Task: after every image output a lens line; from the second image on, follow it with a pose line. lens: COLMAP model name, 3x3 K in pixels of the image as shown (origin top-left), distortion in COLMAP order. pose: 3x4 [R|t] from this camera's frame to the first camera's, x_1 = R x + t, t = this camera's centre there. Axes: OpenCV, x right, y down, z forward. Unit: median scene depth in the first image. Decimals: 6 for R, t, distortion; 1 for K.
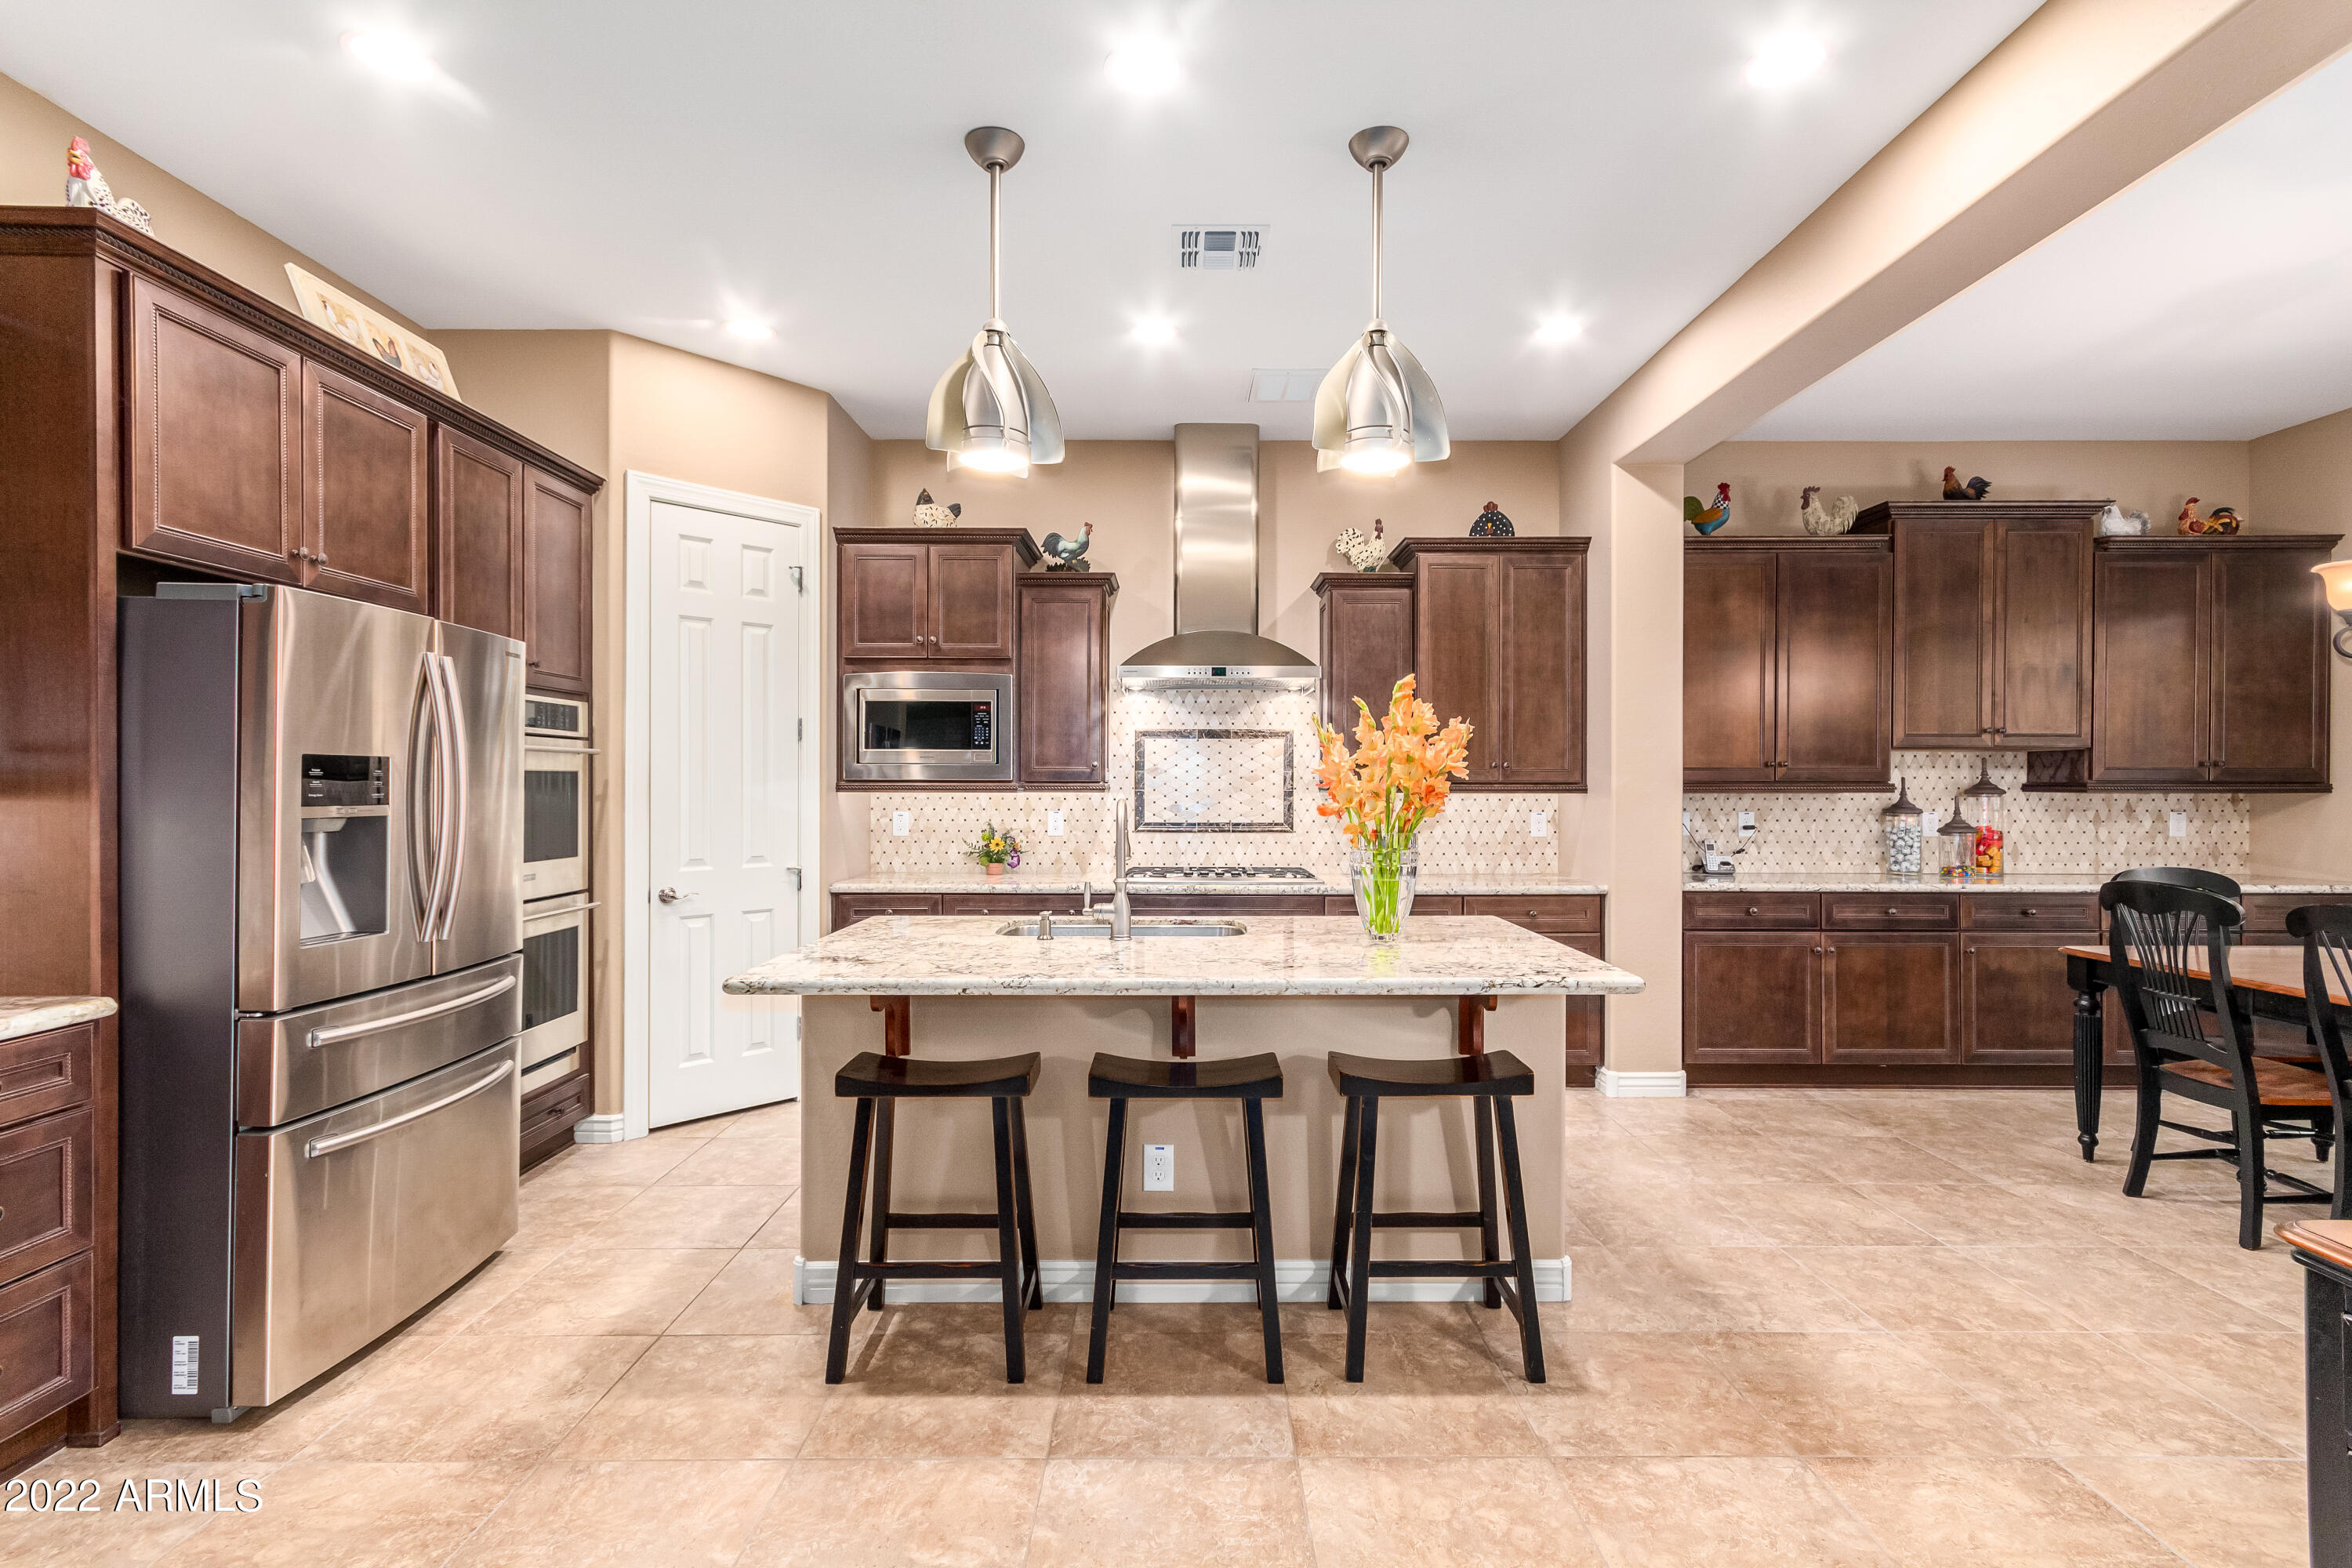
lens RADIAL K [[1103.2, 0, 1200.3], [0, 1103.2, 785.1], [0, 0, 1]] dist [0.008517, -0.001328]
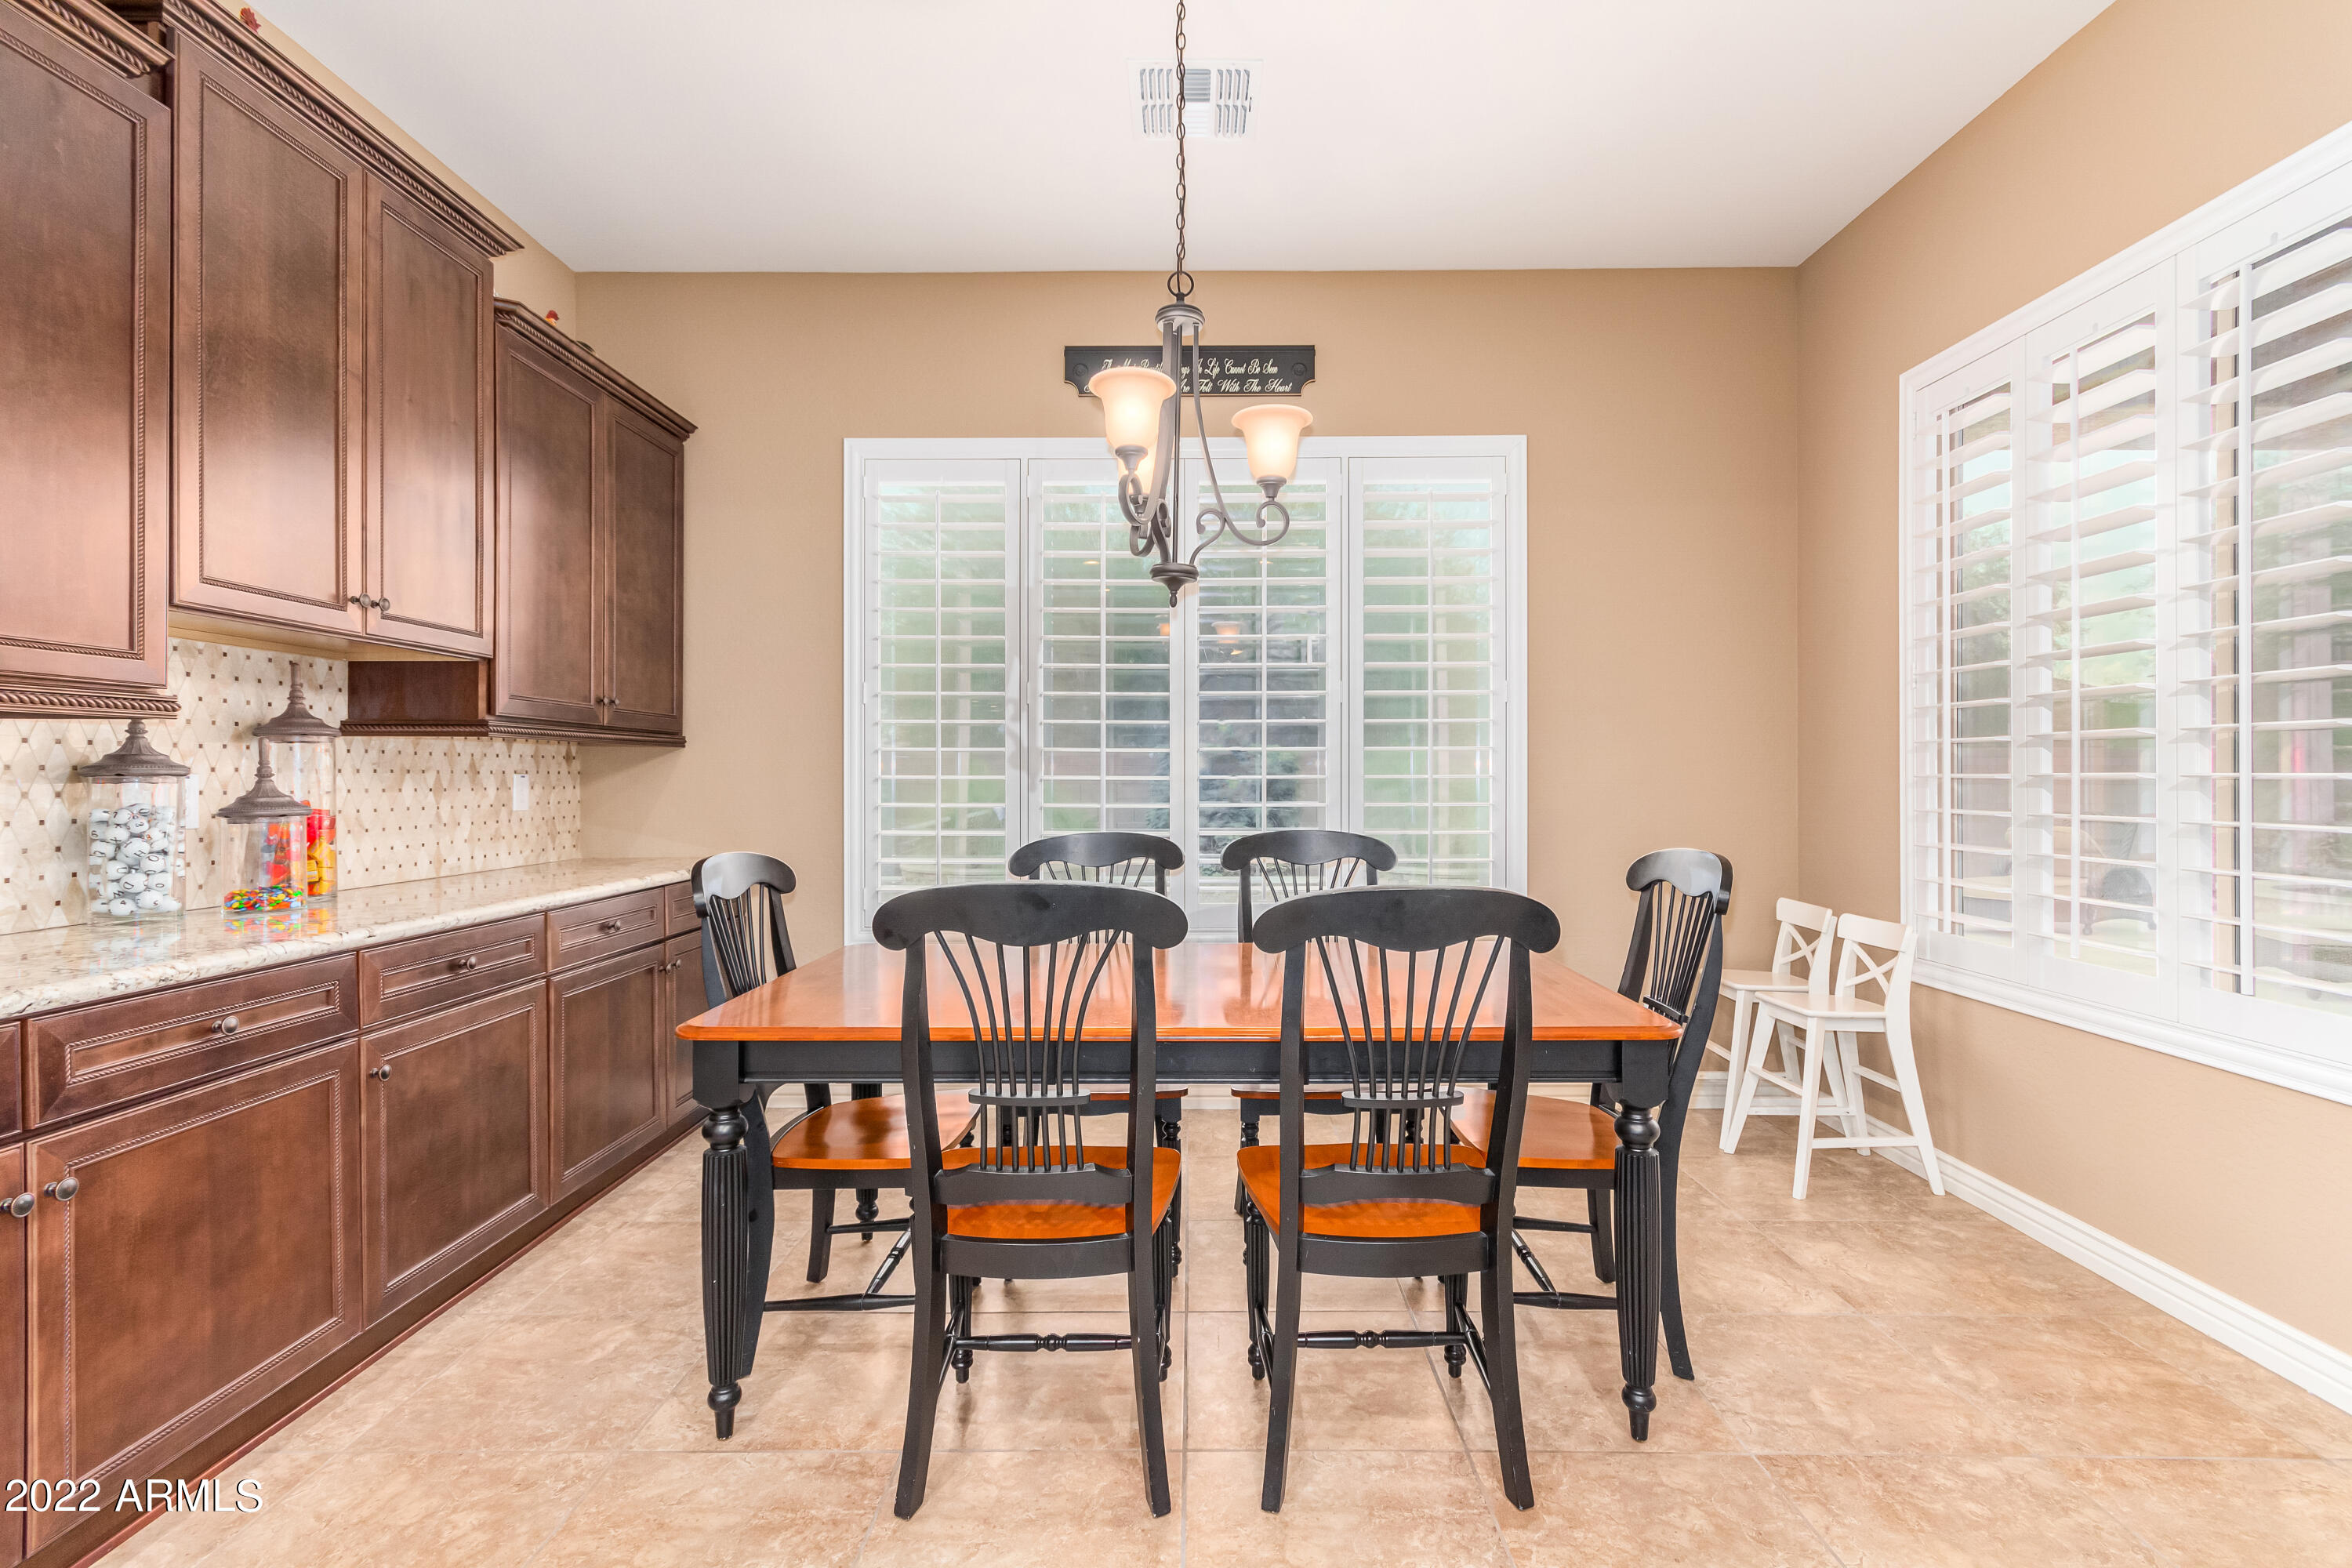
lens RADIAL K [[1103.2, 0, 1185.6], [0, 1103.2, 780.1], [0, 0, 1]] dist [0.008517, -0.001328]
pose [[0.040485, -0.005978, 0.999162, 0.241283], [-0.000427, 0.999982, 0.006000, 0.025650], [-0.999180, -0.000670, 0.040482, 0.615119]]
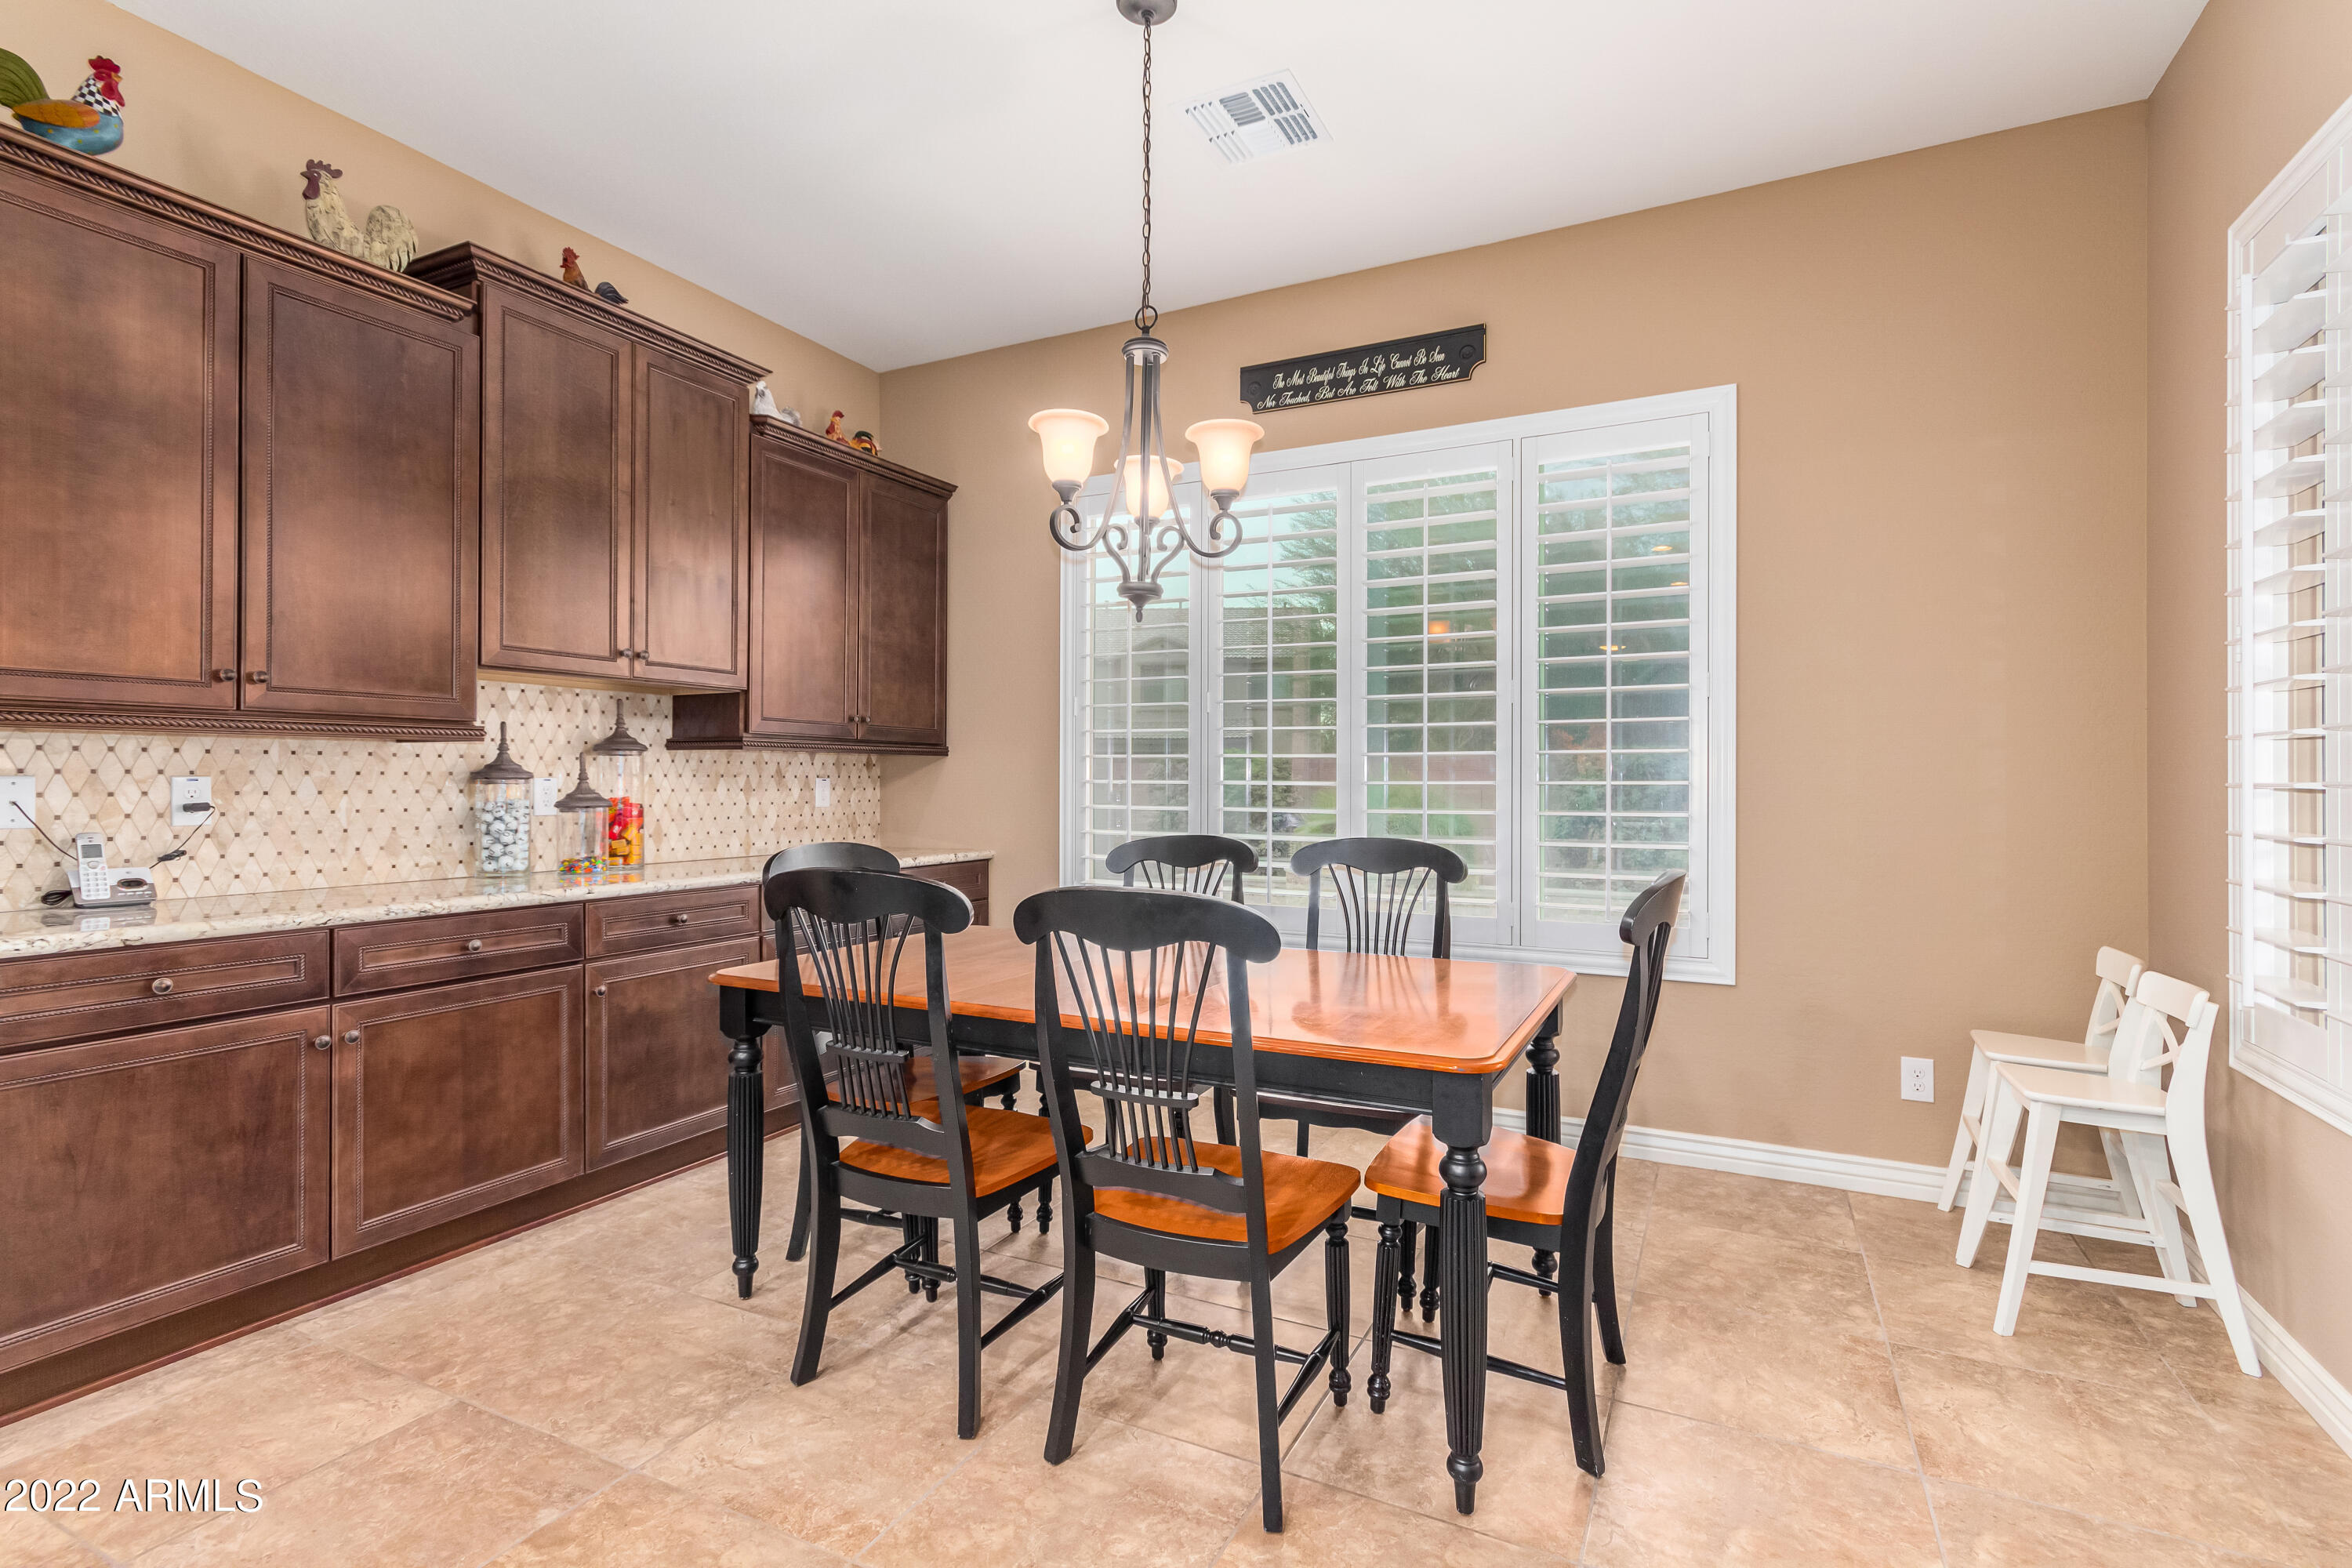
lens RADIAL K [[1103.2, 0, 1154.3], [0, 1103.2, 780.2], [0, 0, 1]] dist [0.008517, -0.001328]
pose [[0.483642, -0.001158, 0.875265, 0.277353], [-0.002184, 0.999994, 0.002530, 0.025037], [-0.875263, -0.003135, 0.483637, 0.391089]]
